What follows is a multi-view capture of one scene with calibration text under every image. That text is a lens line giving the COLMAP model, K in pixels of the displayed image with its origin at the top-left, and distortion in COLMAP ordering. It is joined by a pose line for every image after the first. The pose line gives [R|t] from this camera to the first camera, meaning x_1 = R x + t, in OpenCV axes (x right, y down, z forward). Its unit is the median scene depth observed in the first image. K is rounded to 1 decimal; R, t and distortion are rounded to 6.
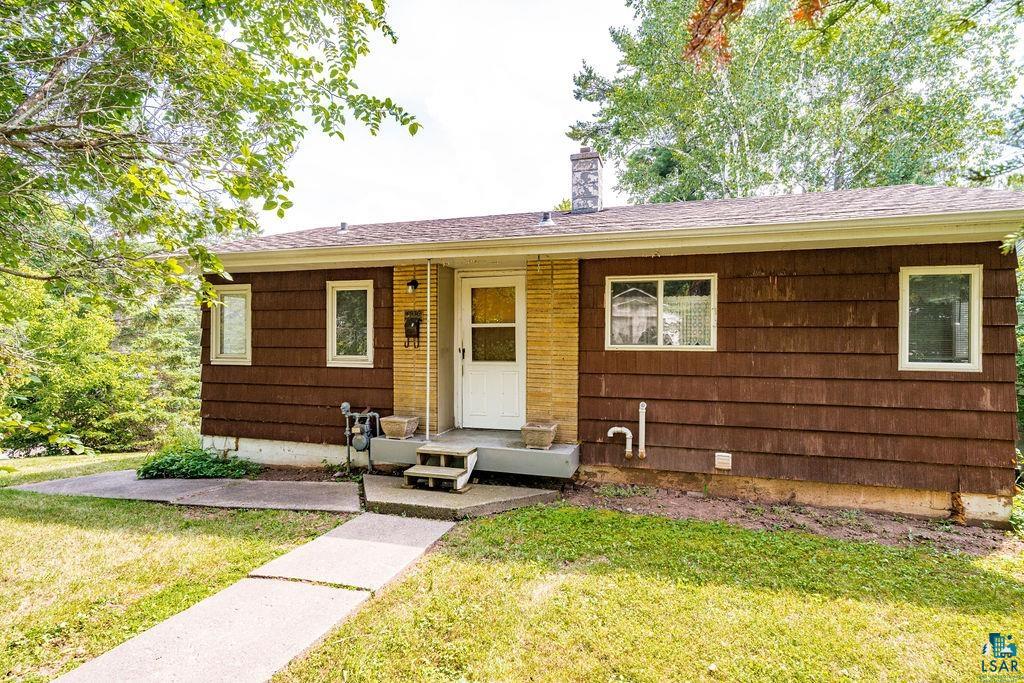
lens RADIAL K [[494.6, 0, 512.0], [0, 494.6, 341.5], [0, 0, 1]] dist [-0.000716, 0.000609]
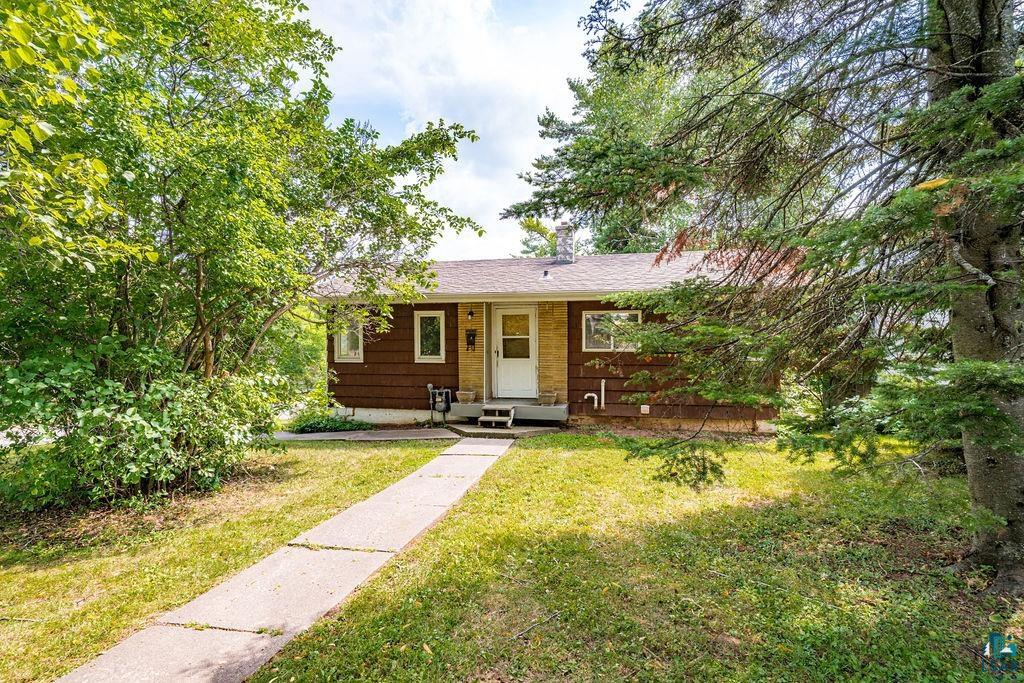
lens RADIAL K [[494.6, 0, 512.0], [0, 494.6, 341.5], [0, 0, 1]] dist [-0.000716, 0.000609]
pose [[0.995004, -0.010801, 0.099253, -0.261906], [0.008934, 0.999775, 0.019229, -0.059726], [-0.099439, -0.018246, 0.994876, -0.821468]]
